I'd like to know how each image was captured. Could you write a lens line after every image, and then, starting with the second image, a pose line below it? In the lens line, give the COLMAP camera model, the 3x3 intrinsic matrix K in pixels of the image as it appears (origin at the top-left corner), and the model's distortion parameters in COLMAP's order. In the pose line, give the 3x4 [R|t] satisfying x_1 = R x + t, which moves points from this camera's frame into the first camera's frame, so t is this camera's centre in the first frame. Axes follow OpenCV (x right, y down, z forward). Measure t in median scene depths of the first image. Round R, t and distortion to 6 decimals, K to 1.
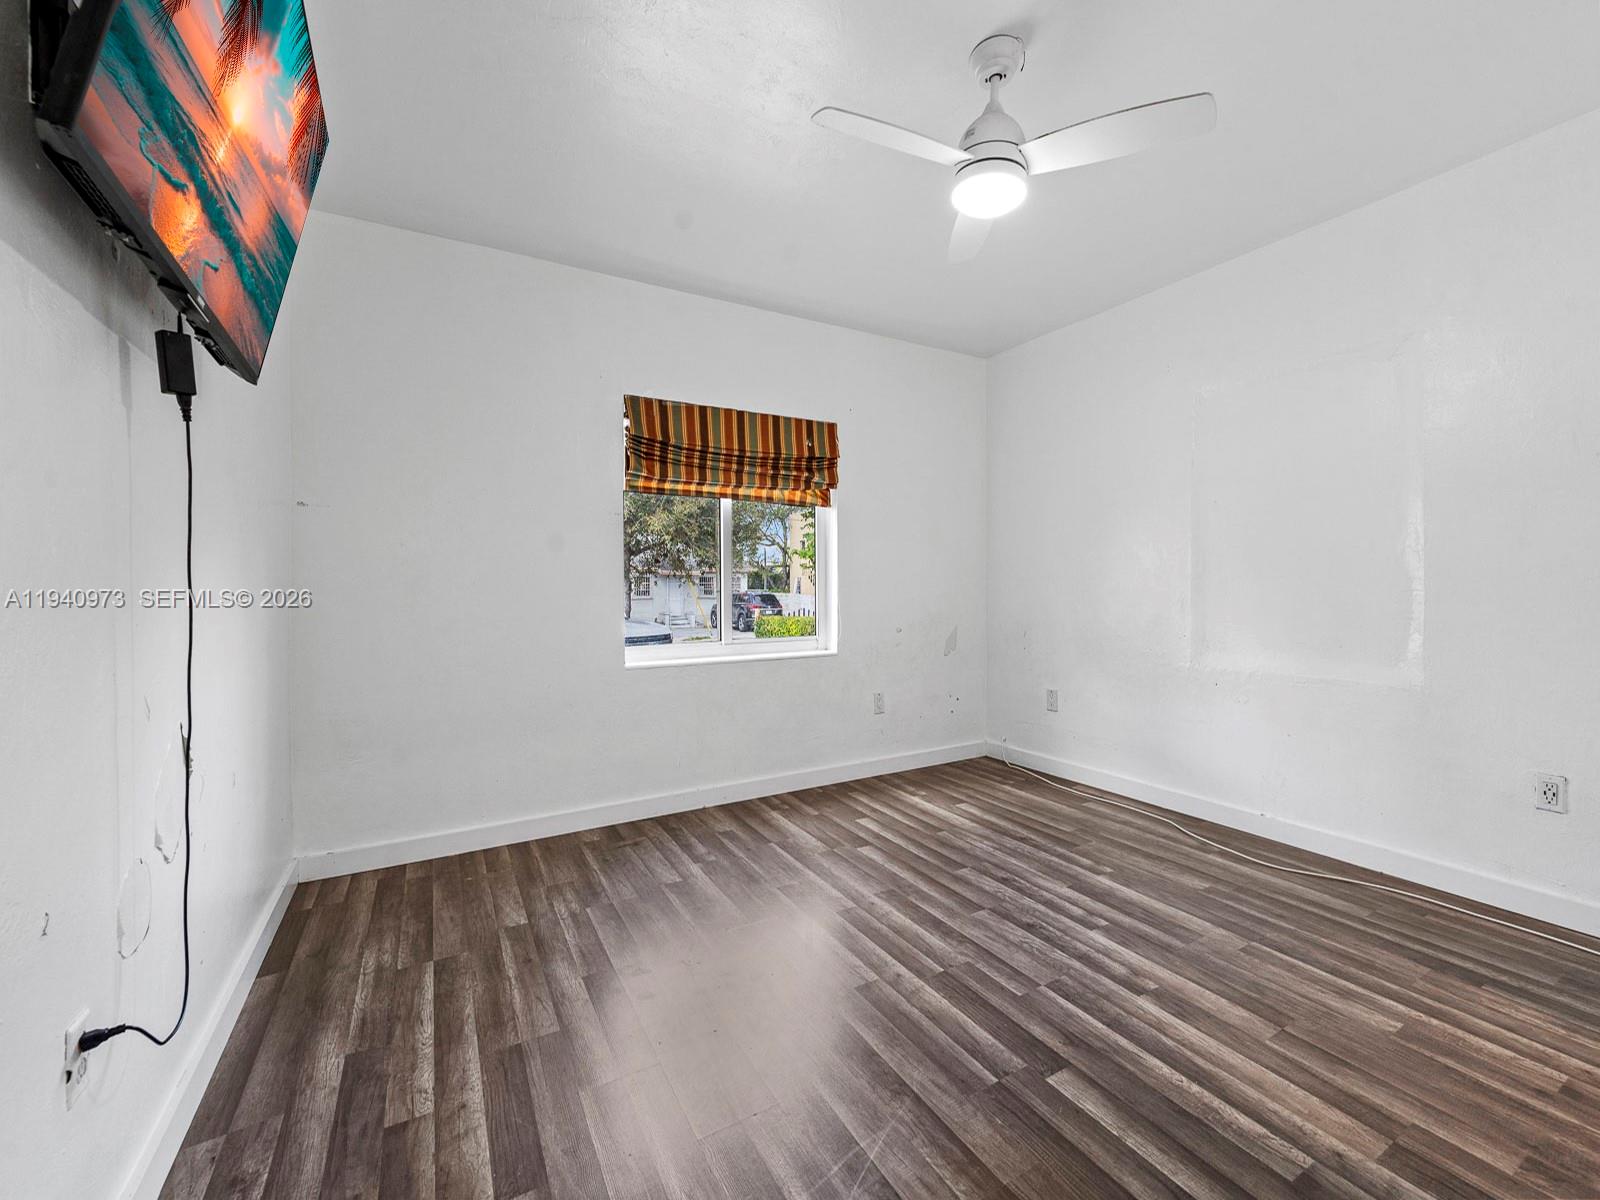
lens RADIAL K [[657.0, 0, 804.3], [0, 657.0, 587.3], [0, 0, 1]] dist [0.000797, -0.000753]
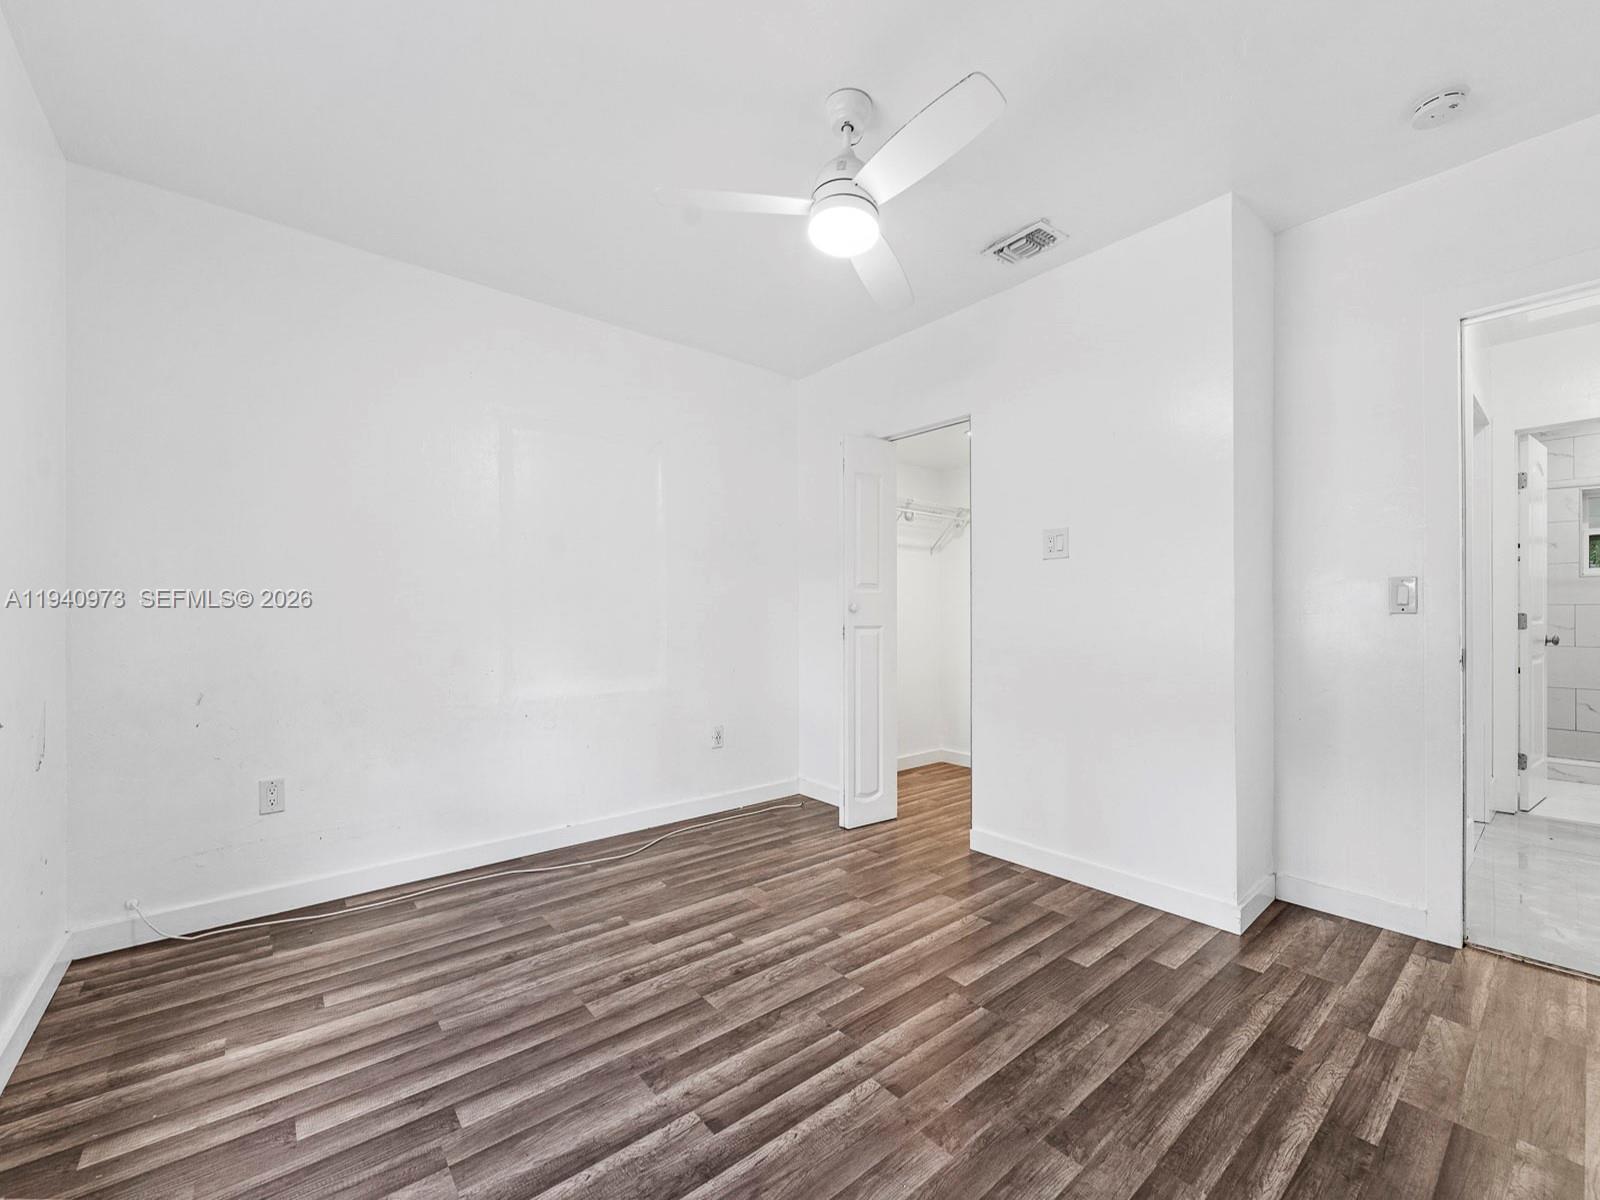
lens RADIAL K [[657.0, 0, 818.4], [0, 657.0, 627.7], [0, 0, 1]] dist [0.000797, -0.000753]
pose [[-0.185546, -0.009204, 0.982592, -0.526240], [0.004422, 0.999938, 0.010201, 0.008702], [-0.982626, 0.006237, -0.185494, 0.927206]]
